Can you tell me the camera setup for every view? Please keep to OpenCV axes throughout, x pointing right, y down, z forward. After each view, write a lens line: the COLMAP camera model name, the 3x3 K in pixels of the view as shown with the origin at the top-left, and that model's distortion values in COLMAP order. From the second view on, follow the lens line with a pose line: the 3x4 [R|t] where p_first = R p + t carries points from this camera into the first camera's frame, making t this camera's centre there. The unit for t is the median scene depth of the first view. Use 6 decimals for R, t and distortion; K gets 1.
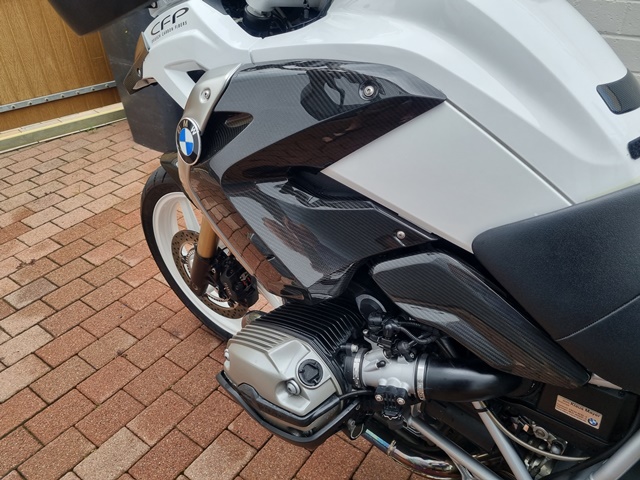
lens RADIAL K [[479.6, 0, 320.0], [0, 479.6, 240.0], [0, 0, 1]] dist [0.045391, -0.036408]
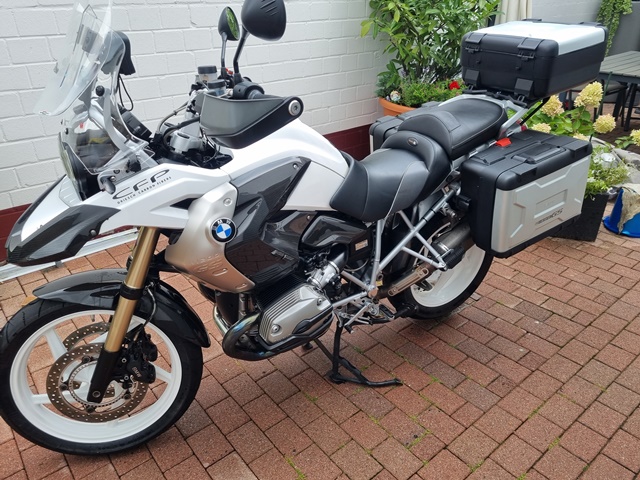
lens RADIAL K [[479.6, 0, 320.0], [0, 479.6, 240.0], [0, 0, 1]] dist [0.045391, -0.036408]
pose [[0.267819, -0.412885, 0.870516, -1.836093], [0.541577, 0.811783, 0.218409, -0.389323], [-0.796848, 0.412958, 0.441020, -0.067402]]
